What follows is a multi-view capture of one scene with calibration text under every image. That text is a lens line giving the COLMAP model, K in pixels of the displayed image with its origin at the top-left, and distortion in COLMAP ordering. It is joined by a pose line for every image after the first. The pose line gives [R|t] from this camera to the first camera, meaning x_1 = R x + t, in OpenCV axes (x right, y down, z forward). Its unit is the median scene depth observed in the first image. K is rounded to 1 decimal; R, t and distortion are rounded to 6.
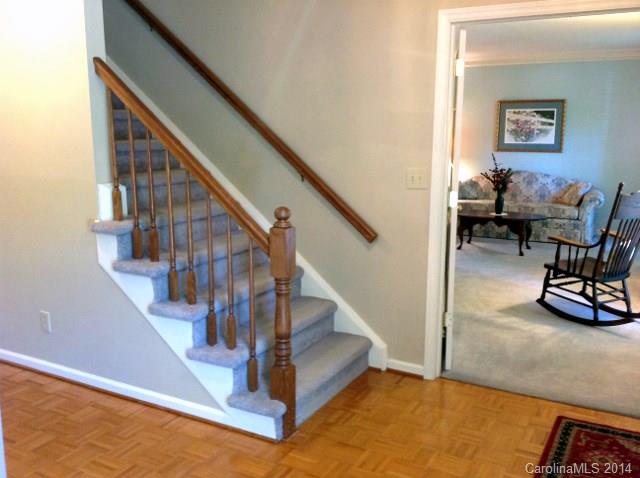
lens RADIAL K [[624.8, 0, 320.0], [0, 624.8, 239.0], [0, 0, 1]] dist [0.139666, -0.360890]
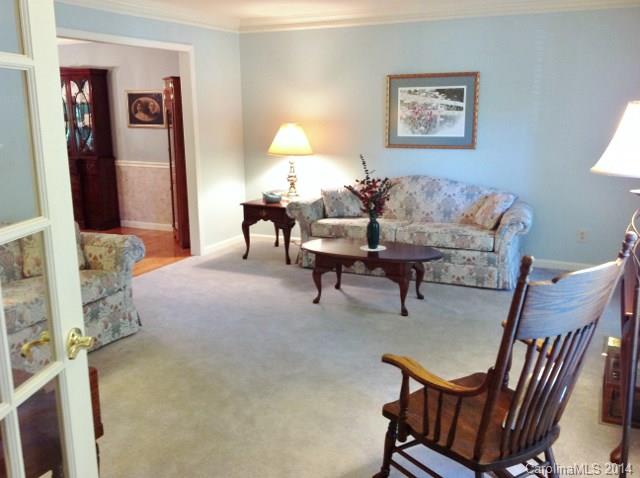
lens RADIAL K [[624.8, 0, 320.0], [0, 624.8, 239.0], [0, 0, 1]] dist [0.139666, -0.360890]
pose [[0.997657, -0.022685, 0.064550, 0.168208], [0.021286, 0.999525, 0.022285, -0.057879], [-0.065025, -0.020859, 0.997666, 0.322380]]
